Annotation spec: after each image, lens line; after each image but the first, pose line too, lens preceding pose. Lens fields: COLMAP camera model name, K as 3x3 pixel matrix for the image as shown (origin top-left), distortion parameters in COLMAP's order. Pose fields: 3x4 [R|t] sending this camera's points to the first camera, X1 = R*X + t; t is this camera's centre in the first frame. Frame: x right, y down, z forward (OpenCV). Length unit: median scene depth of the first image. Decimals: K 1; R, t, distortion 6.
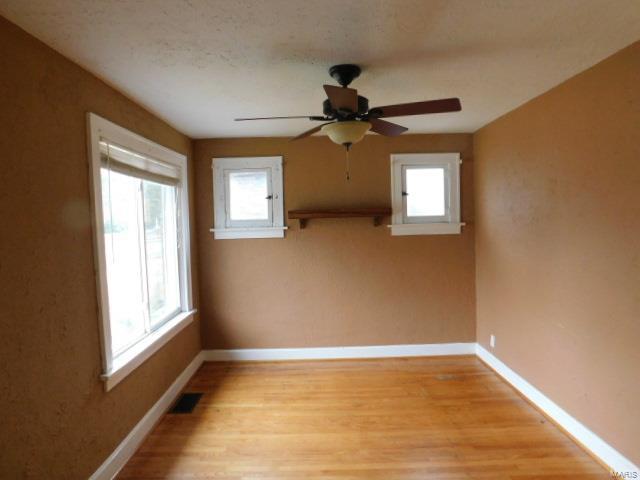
lens RADIAL K [[421.4, 0, 318.5], [0, 421.4, 239.3], [0, 0, 1]] dist [-0.023499, 0.008077]
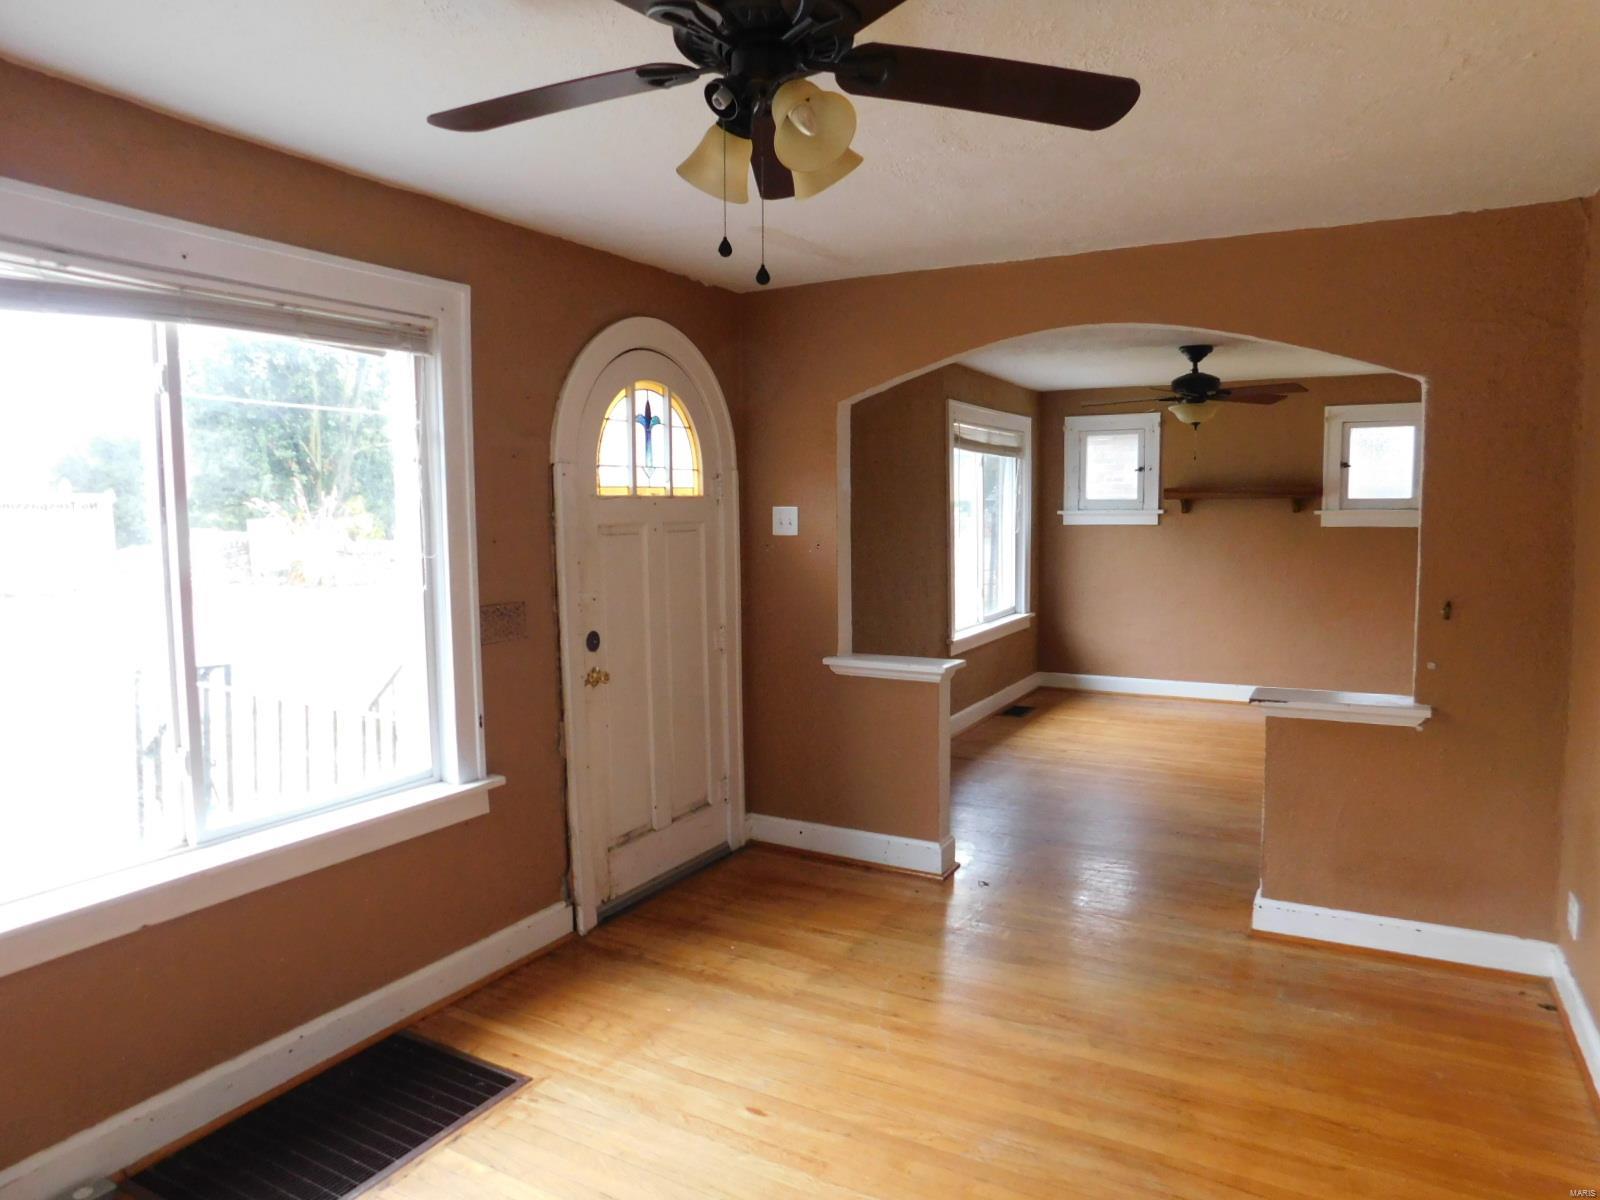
lens RADIAL K [[1053.6, 0, 795.8], [0, 1053.6, 593.1], [0, 0, 1]] dist [-0.023499, 0.008077]
pose [[0.873933, 0.058605, -0.482501, 0.256530], [-0.037430, 0.997871, 0.053409, 0.040254], [0.484604, -0.028616, 0.874266, -0.898092]]
